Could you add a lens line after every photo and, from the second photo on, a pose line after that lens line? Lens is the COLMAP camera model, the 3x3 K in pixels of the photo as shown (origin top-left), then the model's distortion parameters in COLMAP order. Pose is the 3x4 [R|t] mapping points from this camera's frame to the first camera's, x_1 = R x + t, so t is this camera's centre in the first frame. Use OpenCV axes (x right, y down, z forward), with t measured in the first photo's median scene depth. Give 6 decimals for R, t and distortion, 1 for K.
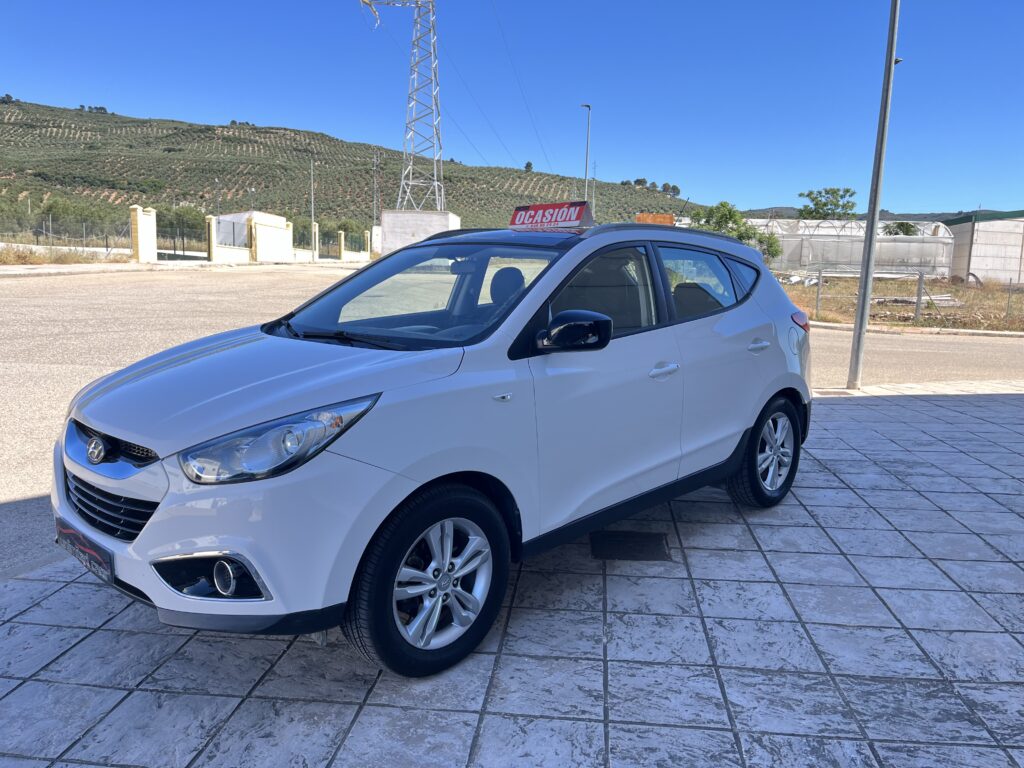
lens RADIAL K [[777.0, 0, 515.9], [0, 777.0, 384.3], [0, 0, 1]] dist [0.067356, -0.098797]
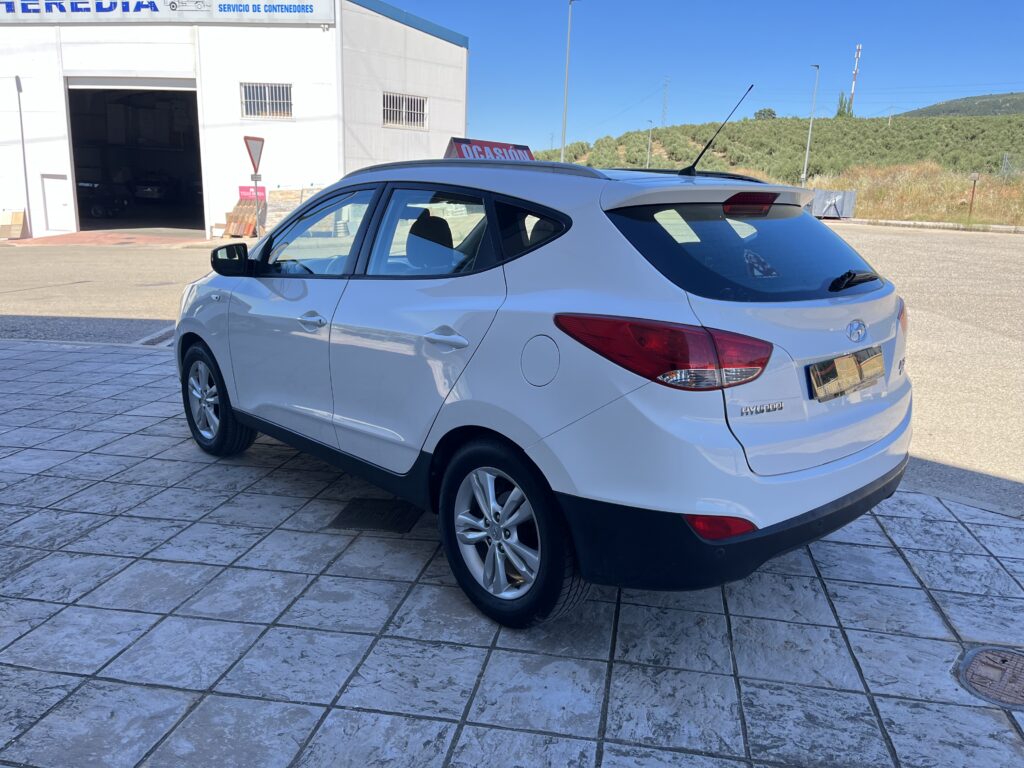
lens RADIAL K [[777.0, 0, 517.1], [0, 777.0, 385.3], [0, 0, 1]] dist [0.067356, -0.098797]
pose [[-0.071466, 0.214533, -0.974099, 1.342151], [-0.171268, 0.959452, 0.223873, -0.236579], [0.982629, 0.182832, -0.031826, 1.549556]]
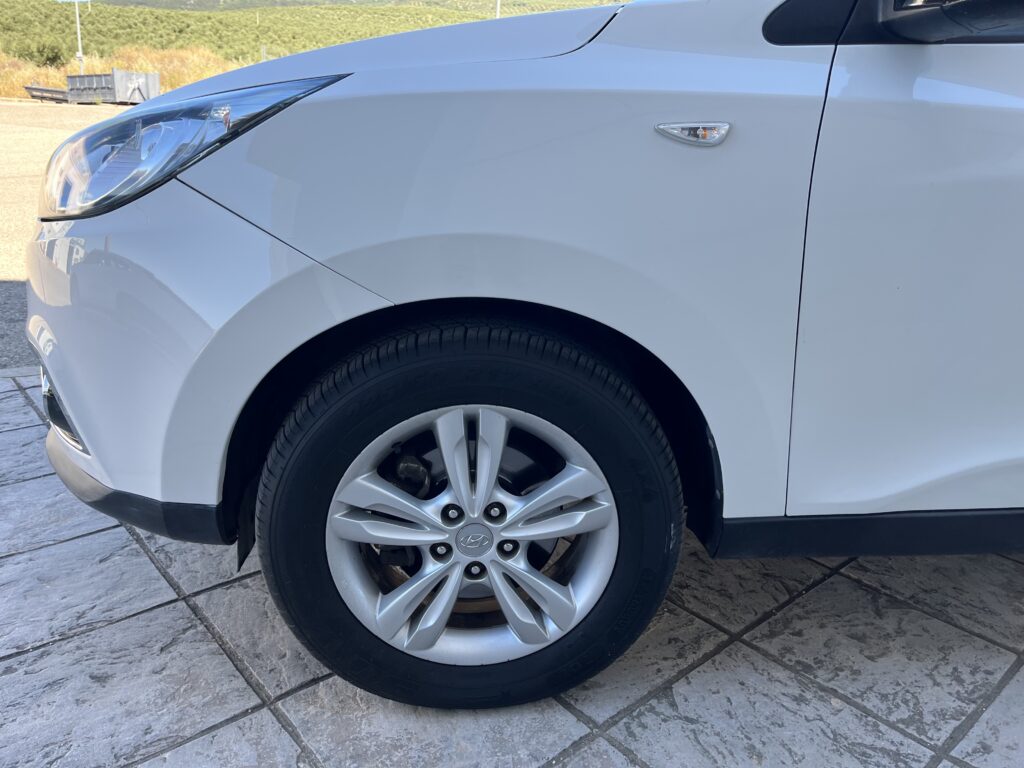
lens RADIAL K [[777.0, 0, 533.7], [0, 777.0, 384.8], [0, 0, 1]] dist [0.067356, -0.098797]
pose [[0.742195, 0.232011, -0.628743, 0.179521], [-0.137328, 0.970907, 0.196164, 0.067055], [0.655963, -0.059248, 0.752464, 0.625897]]
